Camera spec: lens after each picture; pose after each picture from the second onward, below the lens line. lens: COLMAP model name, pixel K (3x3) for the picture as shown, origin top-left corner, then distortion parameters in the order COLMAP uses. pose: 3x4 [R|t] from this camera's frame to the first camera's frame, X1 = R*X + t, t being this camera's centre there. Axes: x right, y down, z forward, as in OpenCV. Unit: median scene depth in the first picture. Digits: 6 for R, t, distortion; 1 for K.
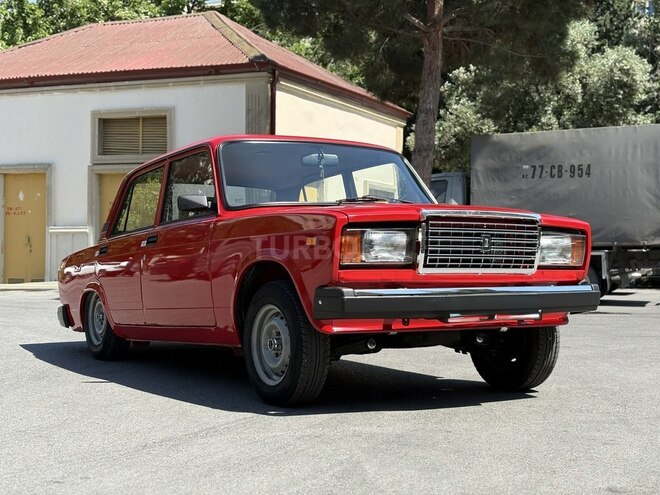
lens RADIAL K [[964.1, 0, 330.0], [0, 964.1, 247.5], [0, 0, 1]] dist [0.236961, -0.907775]
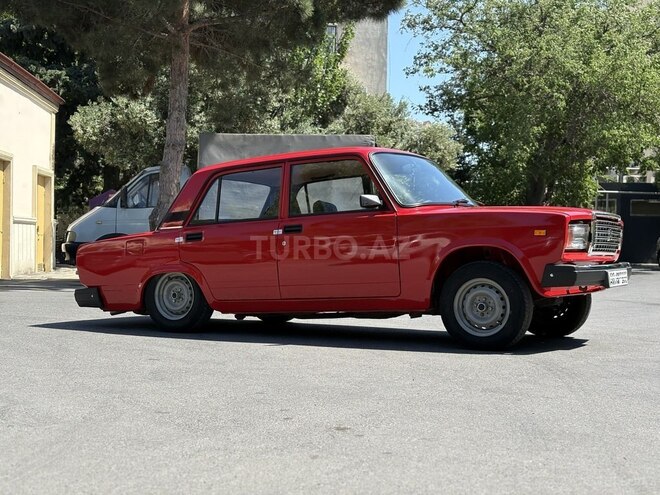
lens RADIAL K [[964.1, 0, 330.0], [0, 964.1, 247.5], [0, 0, 1]] dist [0.236961, -0.907775]
pose [[0.872390, 0.003202, 0.488800, -0.831455], [-0.009629, 0.999897, 0.010636, 0.002336], [-0.488716, -0.013985, 0.872331, -0.091158]]
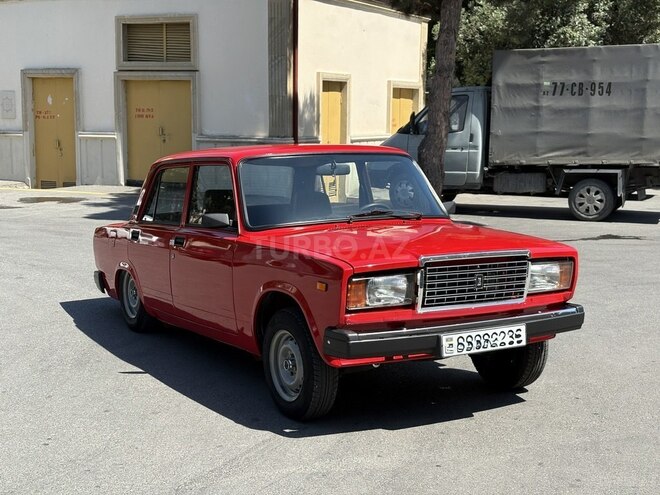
lens RADIAL K [[964.1, 0, 330.0], [0, 964.1, 247.5], [0, 0, 1]] dist [0.236961, -0.907775]
pose [[0.999617, 0.004327, -0.027326, 0.017838], [-0.000472, 0.990218, 0.139525, -0.173151], [0.027662, -0.139459, 0.989841, -0.085825]]
